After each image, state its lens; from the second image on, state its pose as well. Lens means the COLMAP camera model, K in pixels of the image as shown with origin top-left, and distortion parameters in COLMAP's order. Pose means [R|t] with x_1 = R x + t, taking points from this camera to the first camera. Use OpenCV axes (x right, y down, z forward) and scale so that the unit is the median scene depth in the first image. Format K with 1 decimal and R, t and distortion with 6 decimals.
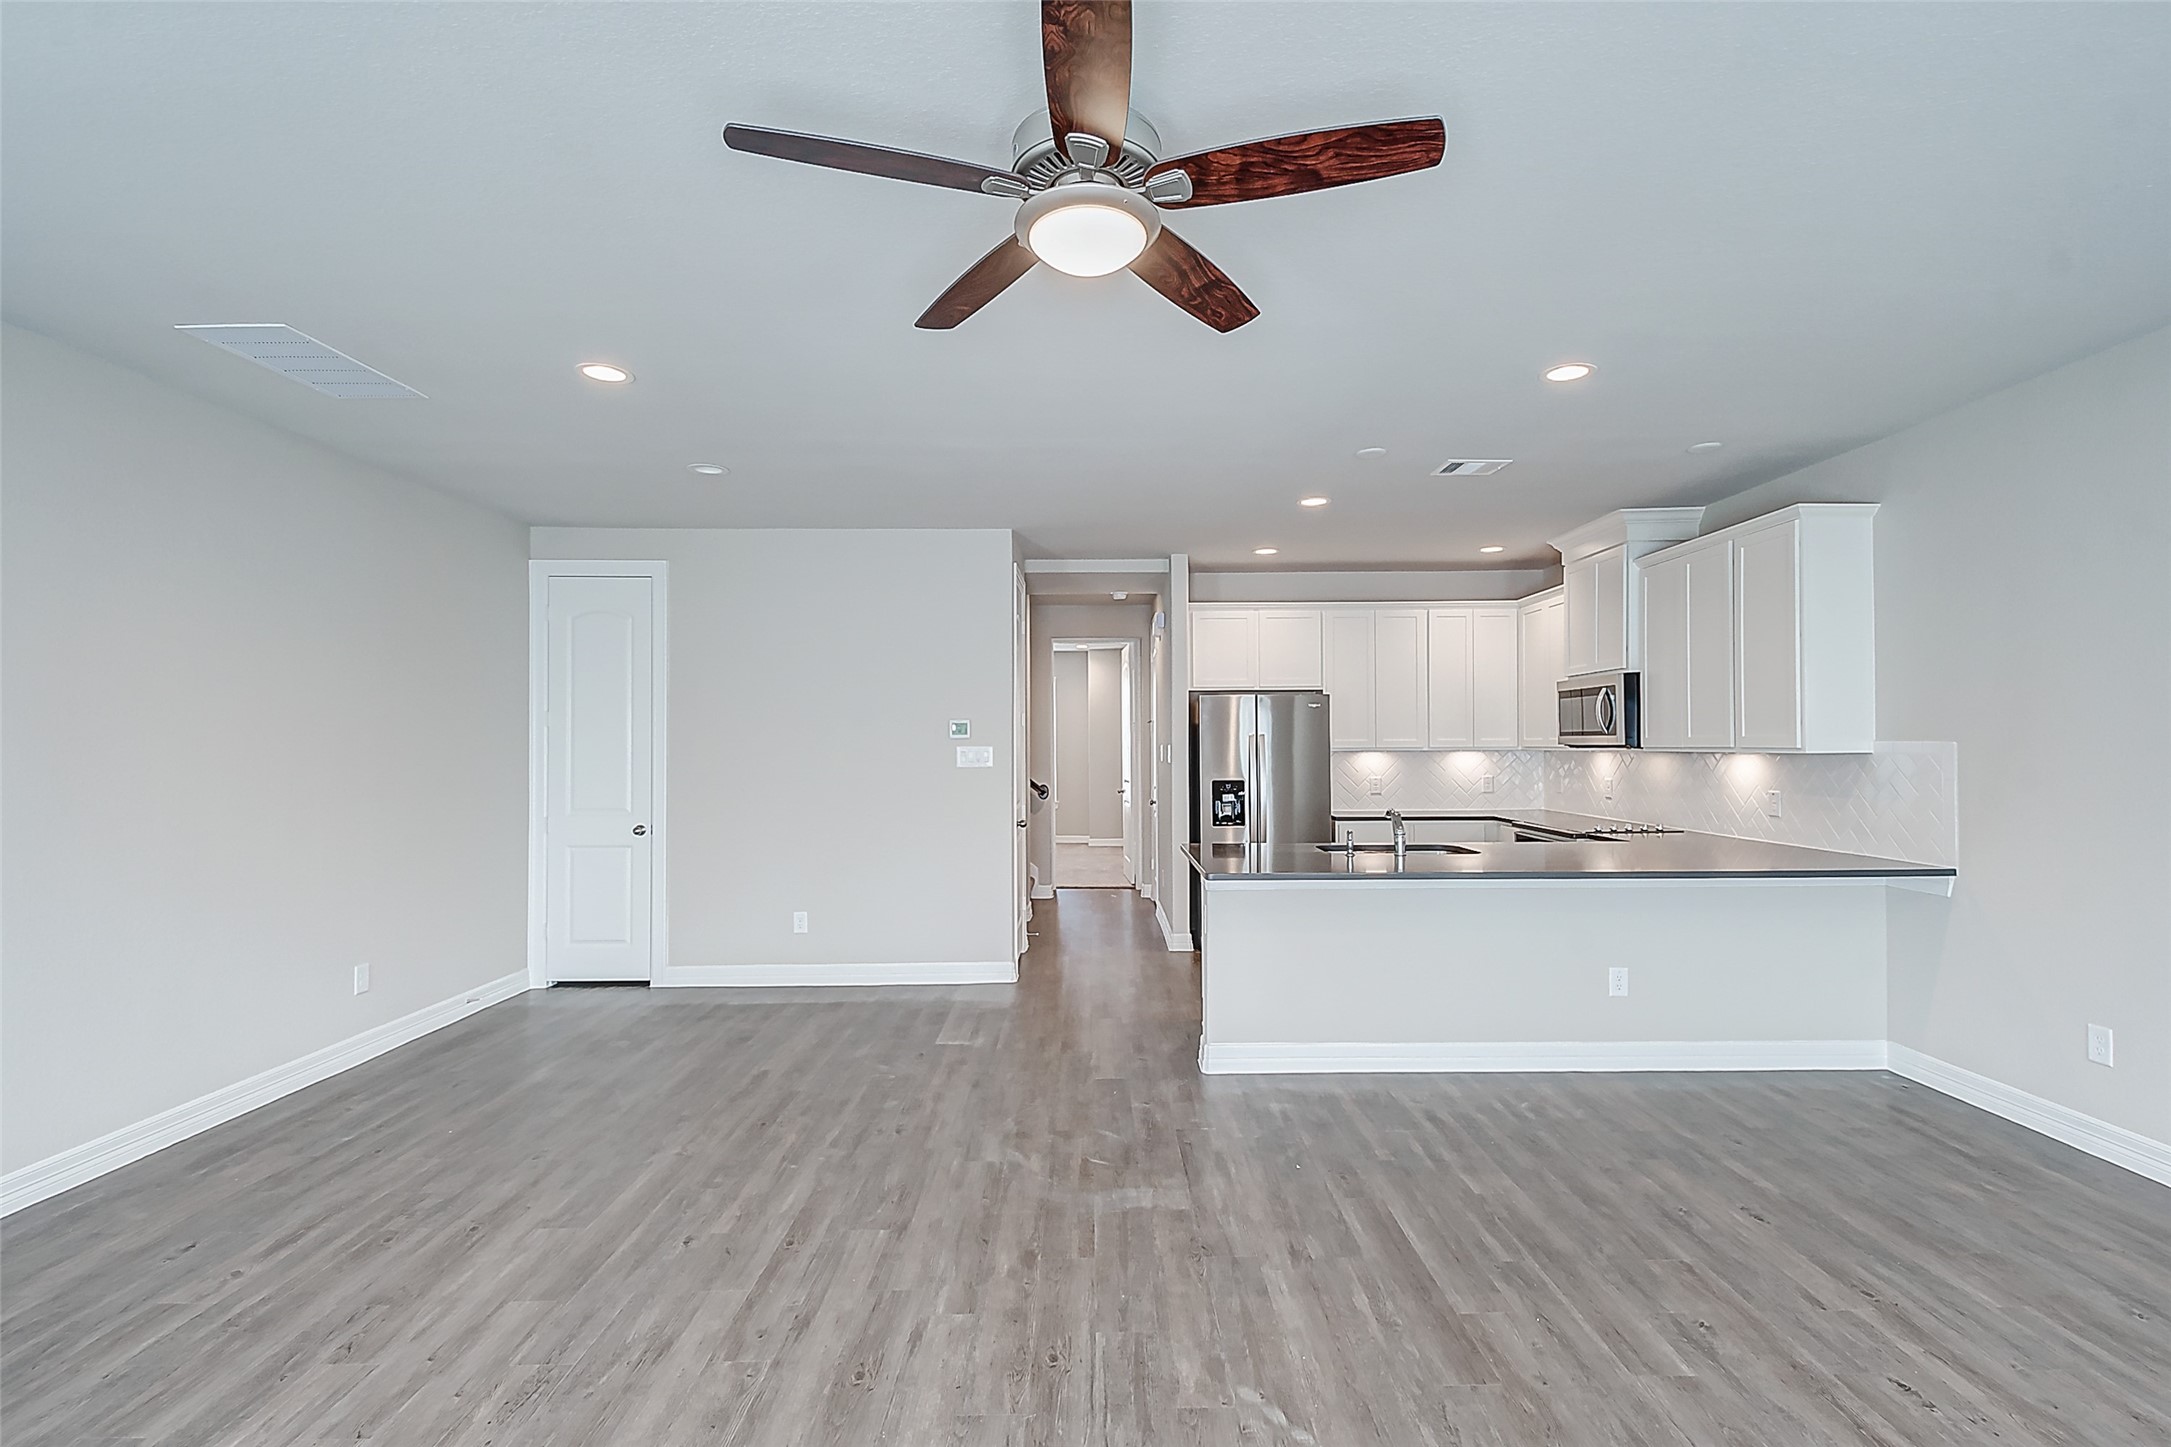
lens RADIAL K [[993.7, 0, 1085.8], [0, 993.7, 731.5], [0, 0, 1]] dist [-0.000152, -0.000206]
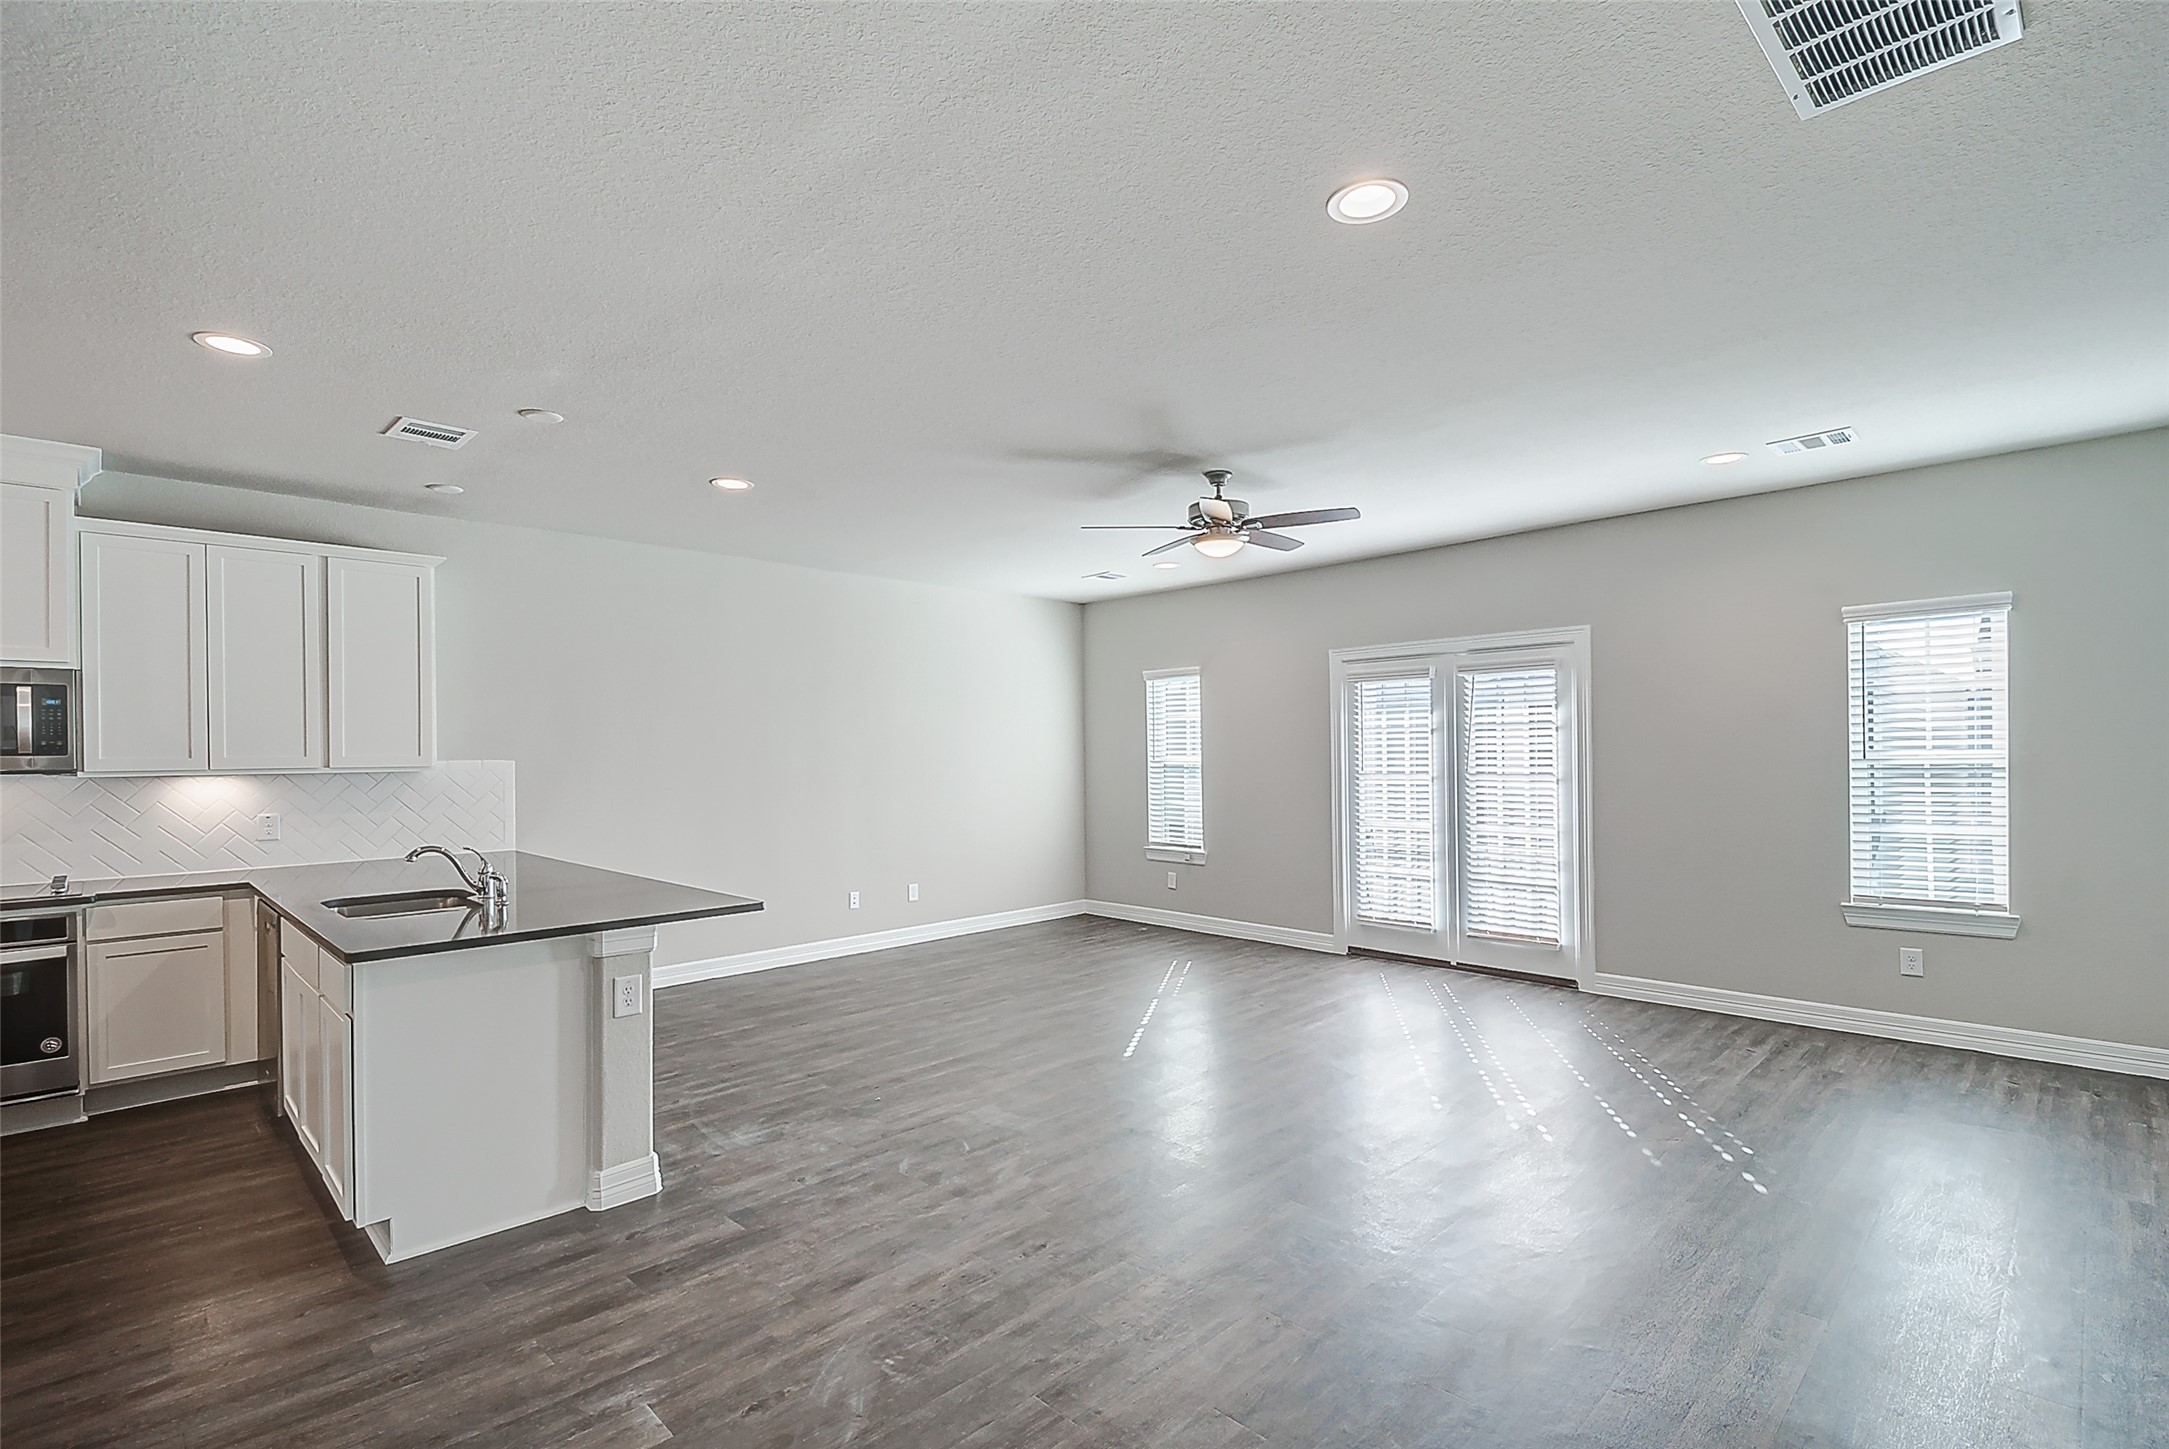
lens RADIAL K [[1004.6, 0, 1087.1], [0, 1004.6, 743.2], [0, 0, 1]] dist [-0.000322, -0.000020]
pose [[-0.704710, 0.019320, 0.709233, -0.884826], [0.008270, 0.999785, -0.019017, 0.018033], [-0.709447, -0.007536, -0.704718, 1.726701]]
